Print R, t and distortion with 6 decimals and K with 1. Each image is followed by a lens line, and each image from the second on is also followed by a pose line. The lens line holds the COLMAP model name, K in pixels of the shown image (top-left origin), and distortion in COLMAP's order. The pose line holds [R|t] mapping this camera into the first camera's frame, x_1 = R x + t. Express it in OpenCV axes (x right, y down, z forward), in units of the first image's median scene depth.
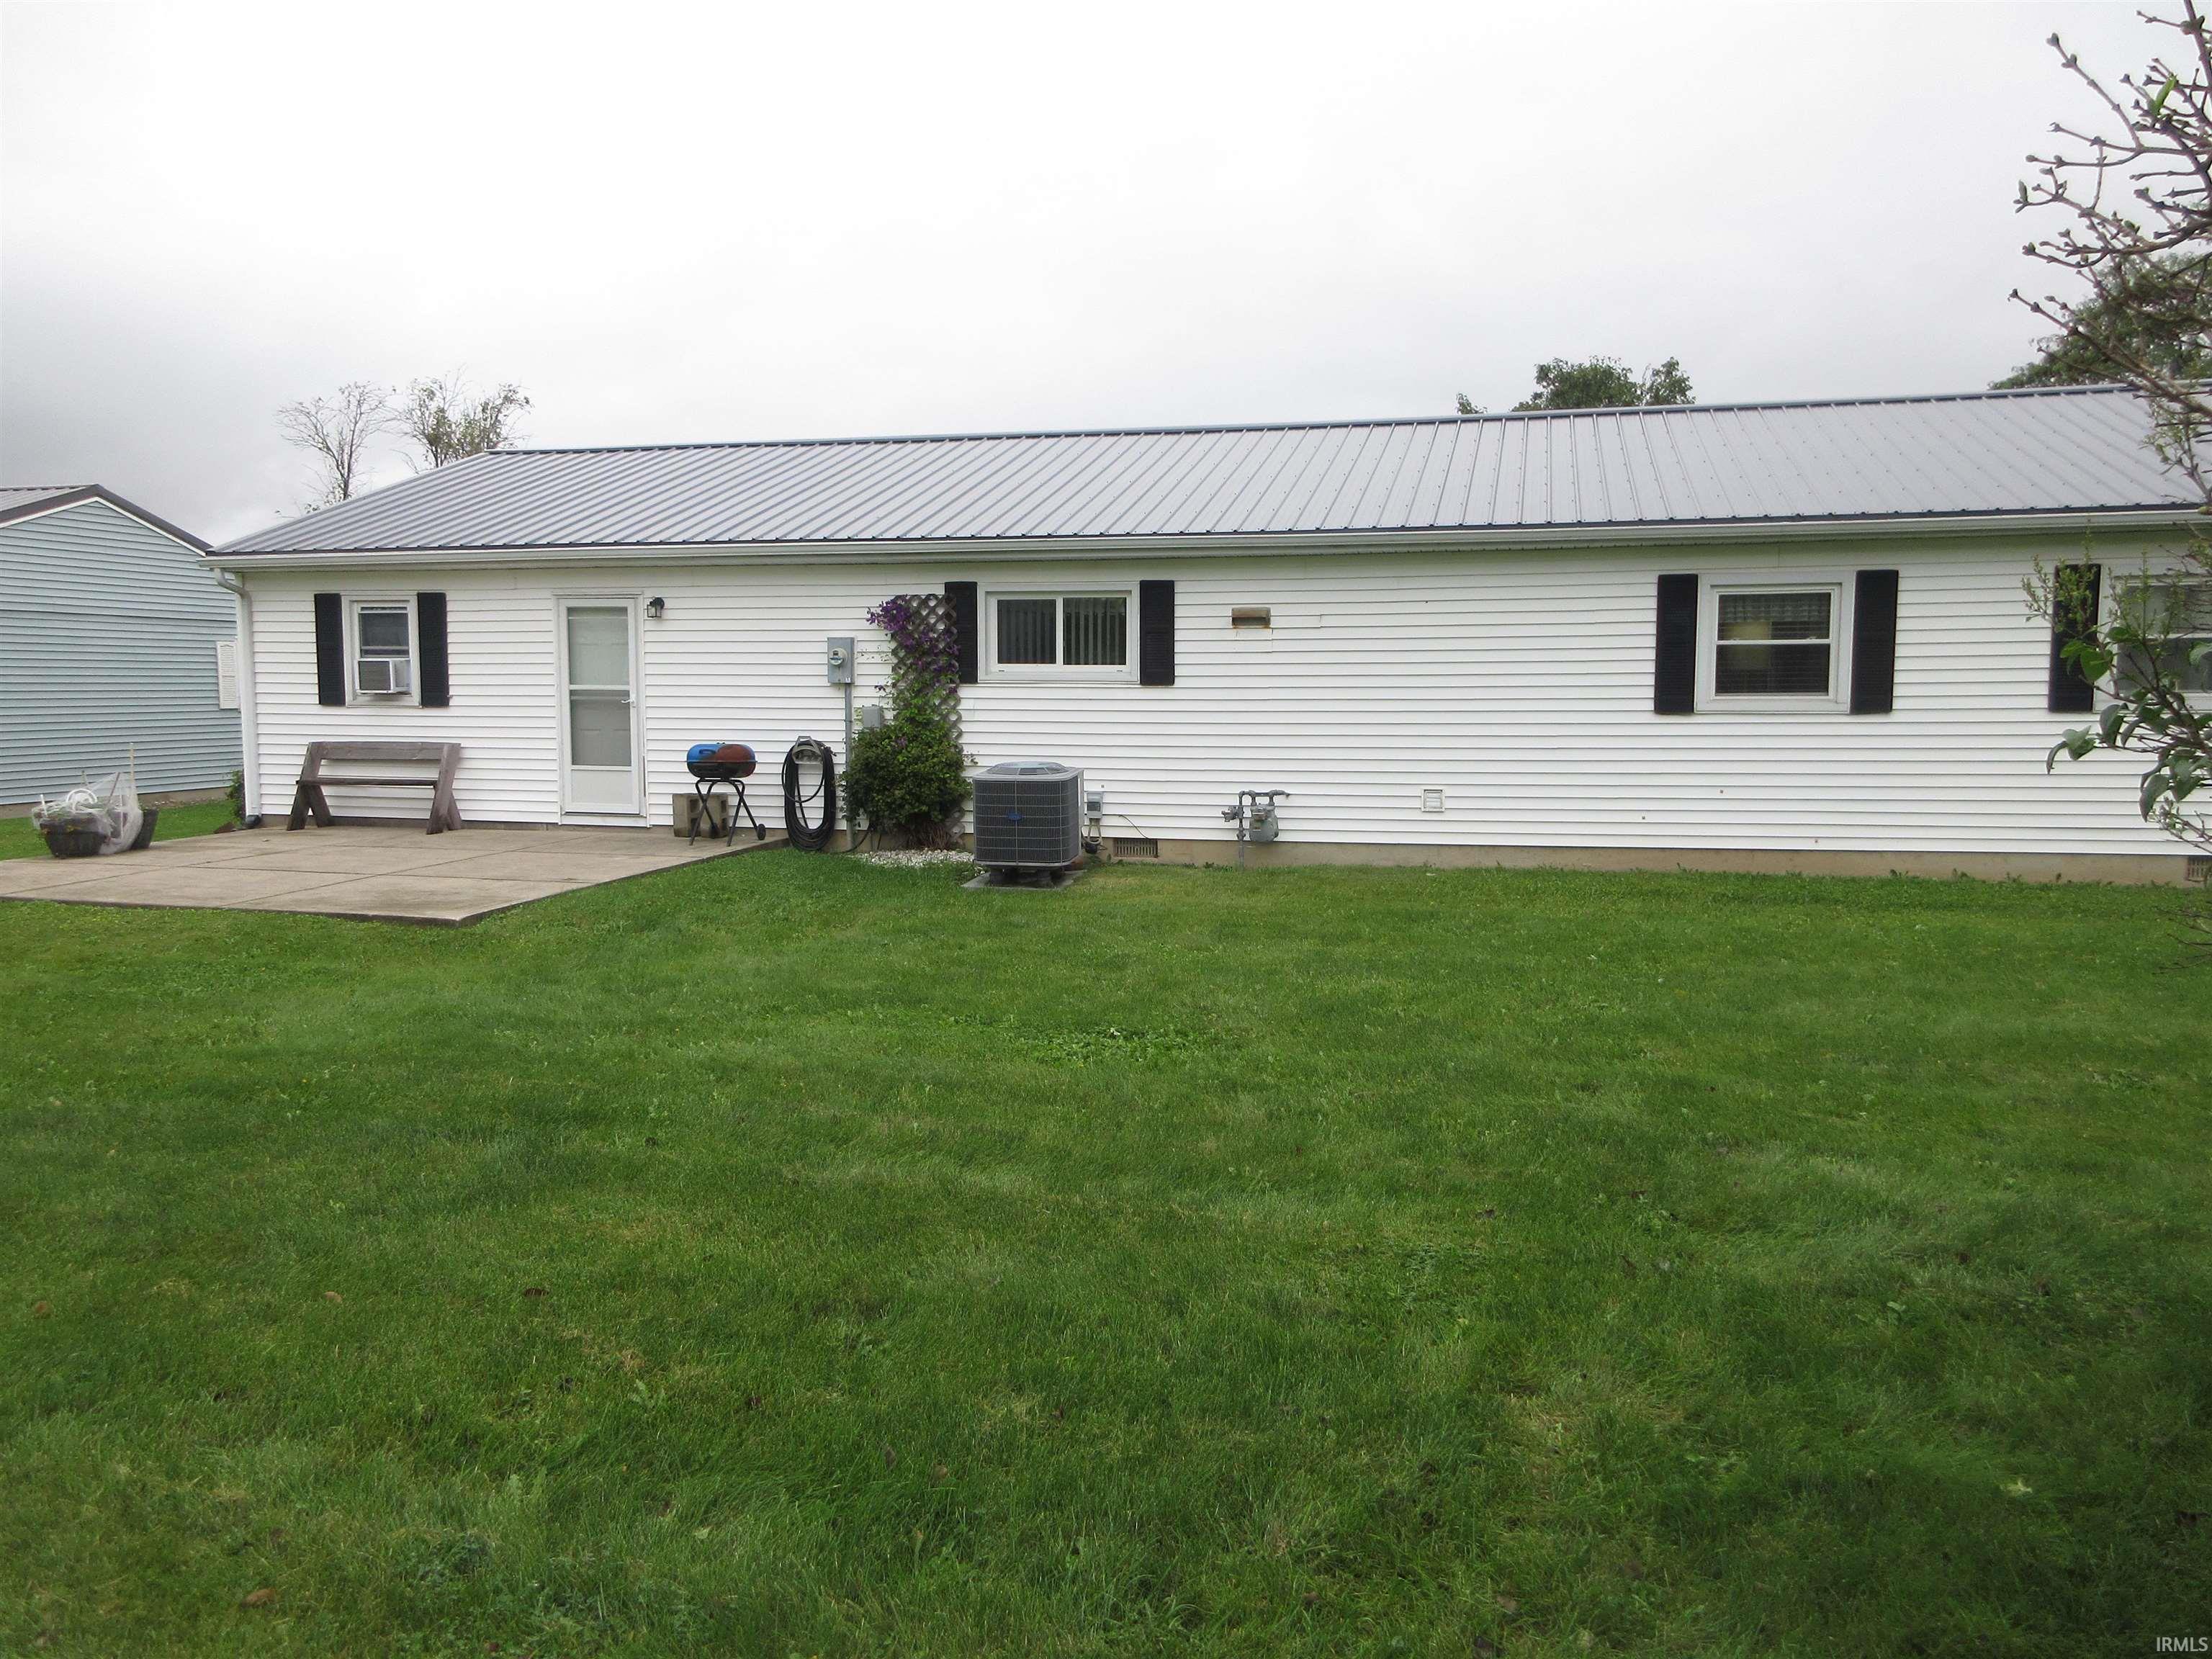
lens RADIAL K [[1628.4, 0, 1106.0], [0, 1628.4, 829.5], [0, 0, 1]] dist [0.009125, 0.001635]
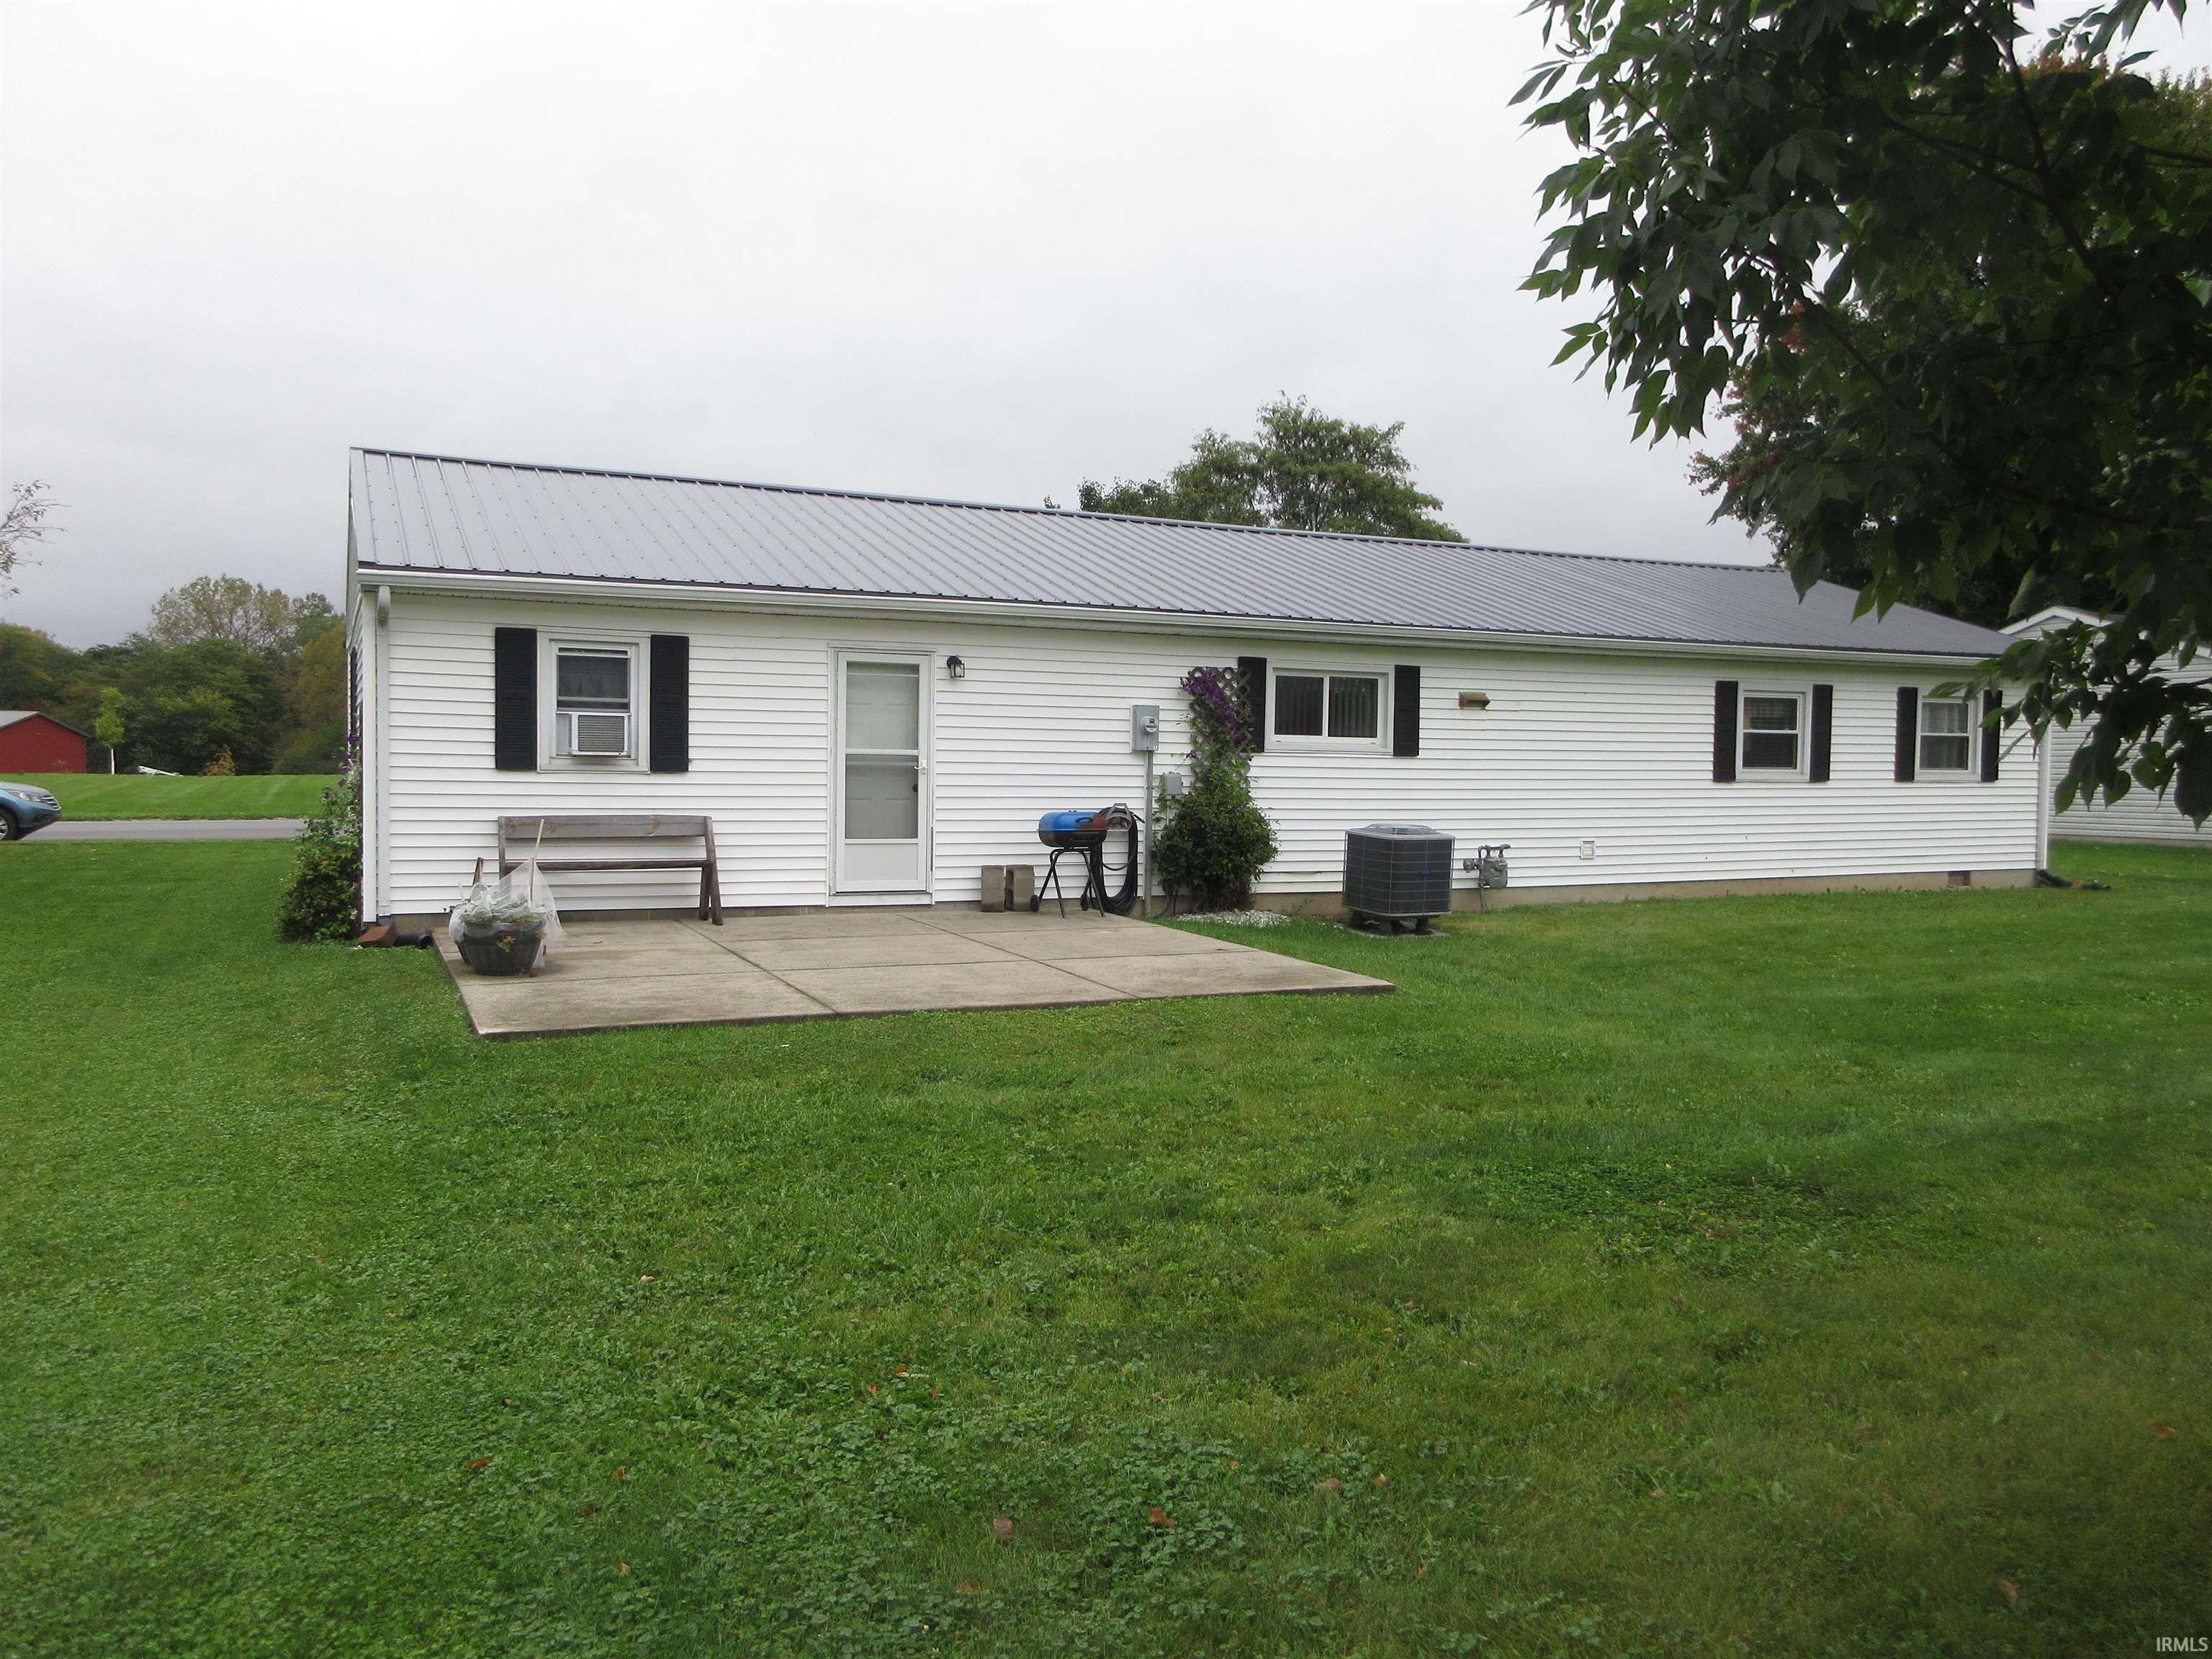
lens RADIAL K [[1692.2, 0, 1106.0], [0, 1692.2, 829.5], [0, 0, 1]] dist [-0.004732, -0.000606]
pose [[0.764703, -0.019213, 0.644096, -0.856296], [0.042643, 0.998873, -0.020832, -0.020344], [-0.642970, 0.043396, 0.764661, 0.216523]]
